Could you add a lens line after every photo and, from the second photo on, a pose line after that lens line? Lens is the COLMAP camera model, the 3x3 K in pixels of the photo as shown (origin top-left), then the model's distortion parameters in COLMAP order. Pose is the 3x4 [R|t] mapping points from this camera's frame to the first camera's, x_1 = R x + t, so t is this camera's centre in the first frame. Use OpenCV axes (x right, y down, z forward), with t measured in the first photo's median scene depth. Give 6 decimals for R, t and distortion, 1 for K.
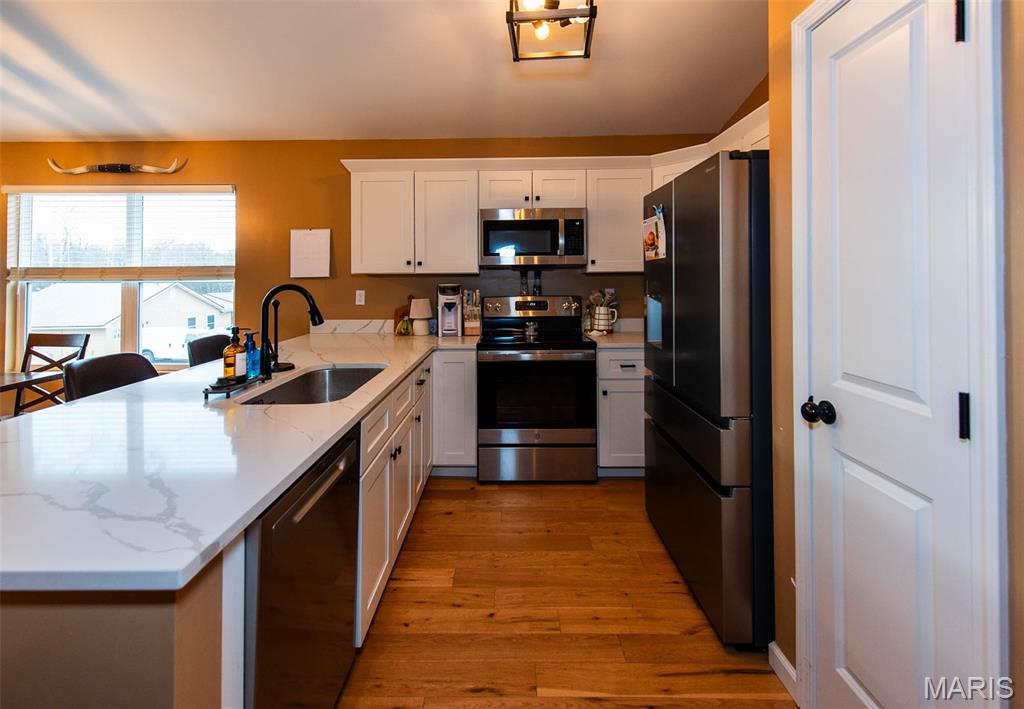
lens RADIAL K [[458.3, 0, 514.5], [0, 458.3, 275.2], [0, 0, 1]] dist [0.002715, -0.000277]
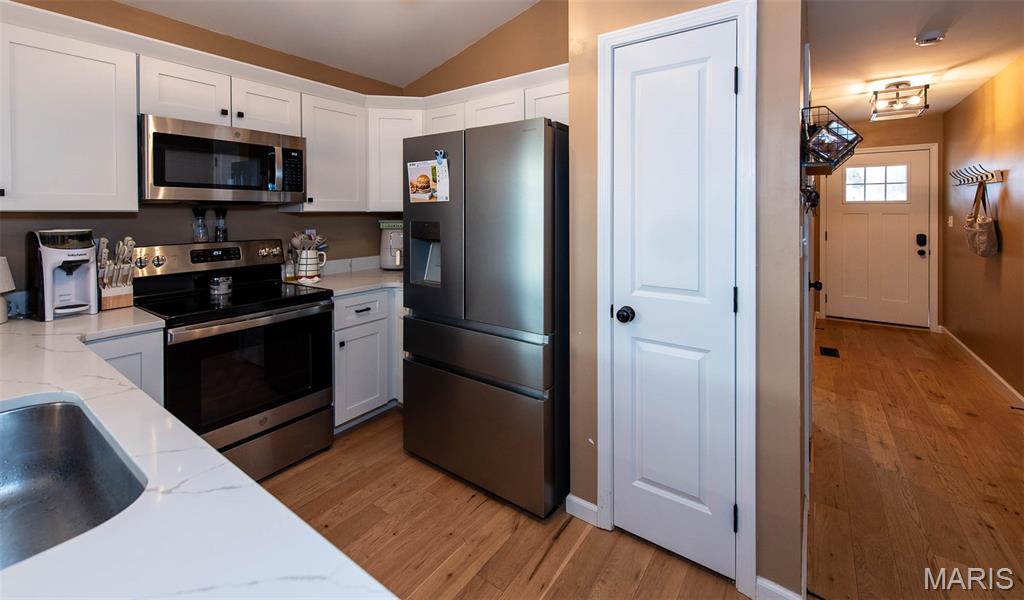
lens RADIAL K [[413.3, 0, 510.6], [0, 413.3, 216.8], [0, 0, 1]] dist [0.002693, -0.000074]
pose [[0.578579, -0.001696, 0.815625, -0.258215], [-0.010303, 0.999903, 0.009387, -0.008446], [-0.815561, -0.013834, 0.578505, 0.228847]]
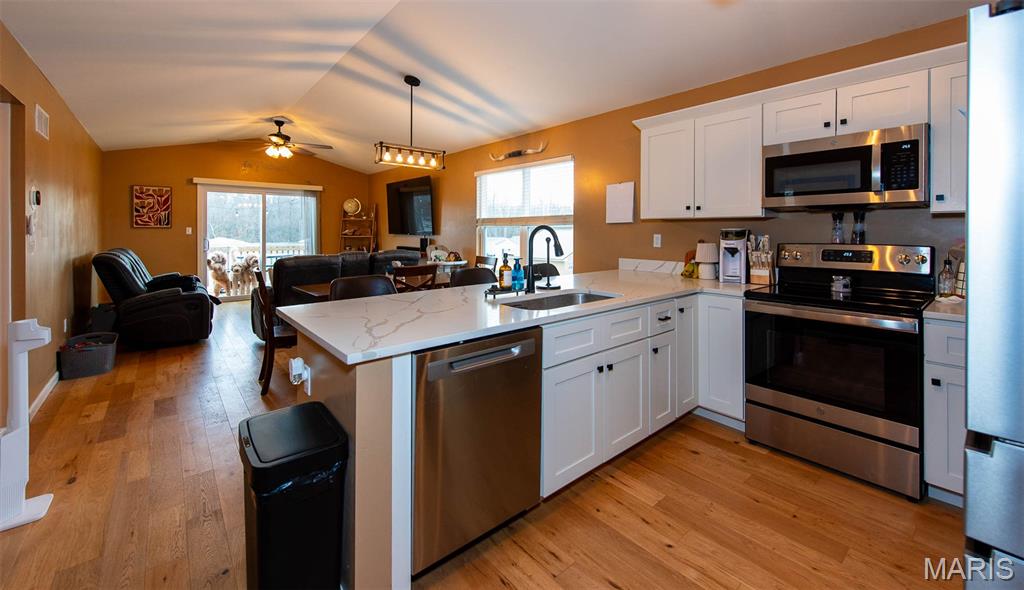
lens RADIAL K [[424.9, 0, 510.1], [0, 424.9, 230.8], [0, 0, 1]] dist [-0.000180, -0.000302]
pose [[0.637131, 0.007170, -0.770723, 0.257832], [0.002275, 0.999935, 0.011183, 0.013612], [0.770753, -0.008879, 0.637073, 0.072071]]
